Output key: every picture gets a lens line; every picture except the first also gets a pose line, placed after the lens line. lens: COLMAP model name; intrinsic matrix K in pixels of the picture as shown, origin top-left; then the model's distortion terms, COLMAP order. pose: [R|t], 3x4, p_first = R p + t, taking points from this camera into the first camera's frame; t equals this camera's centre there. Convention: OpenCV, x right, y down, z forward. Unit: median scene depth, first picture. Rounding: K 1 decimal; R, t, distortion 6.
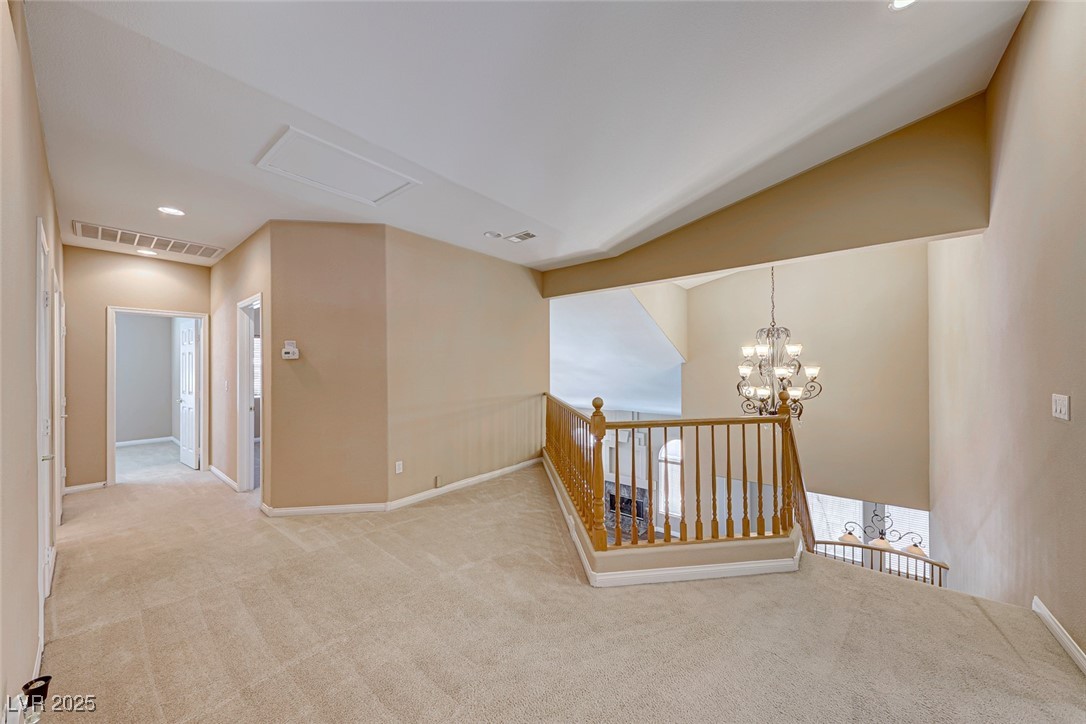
lens RADIAL K [[375.3, 0, 540.4], [0, 375.3, 357.4], [0, 0, 1]] dist [0.013720, -0.006532]
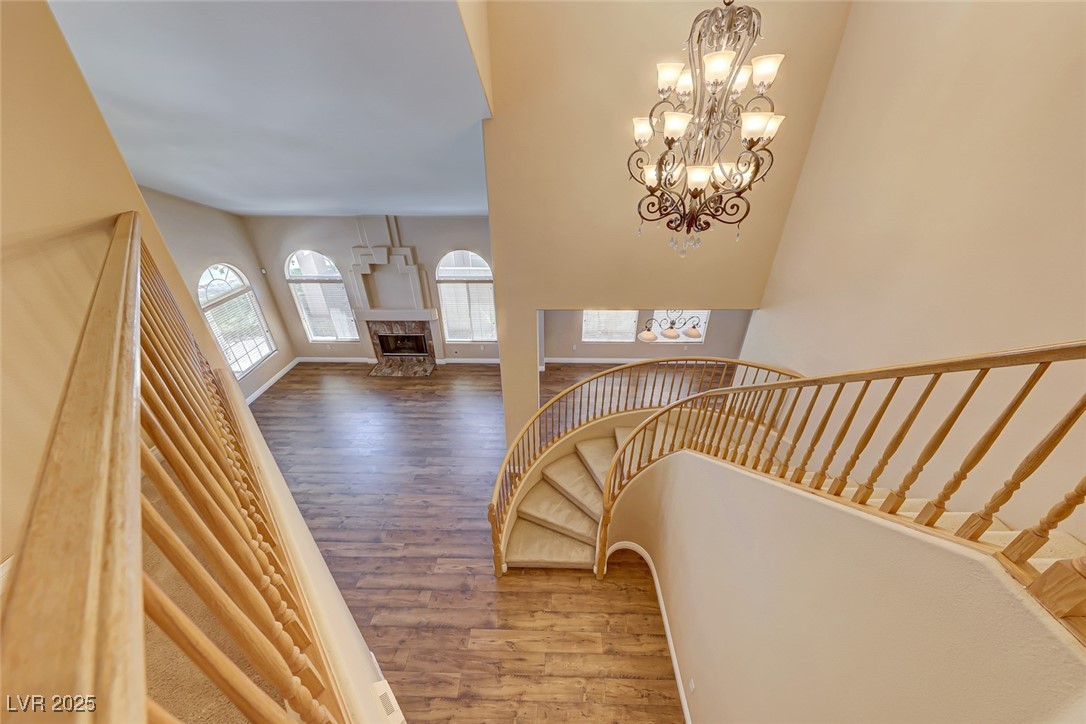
lens RADIAL K [[375.3, 0, 540.4], [0, 375.3, 357.4], [0, 0, 1]] dist [0.013720, -0.006532]
pose [[0.795936, -0.306251, 0.522204, 0.073892], [-0.005945, 0.858608, 0.512599, 0.033331], [-0.605352, -0.411100, 0.681576, 0.510137]]
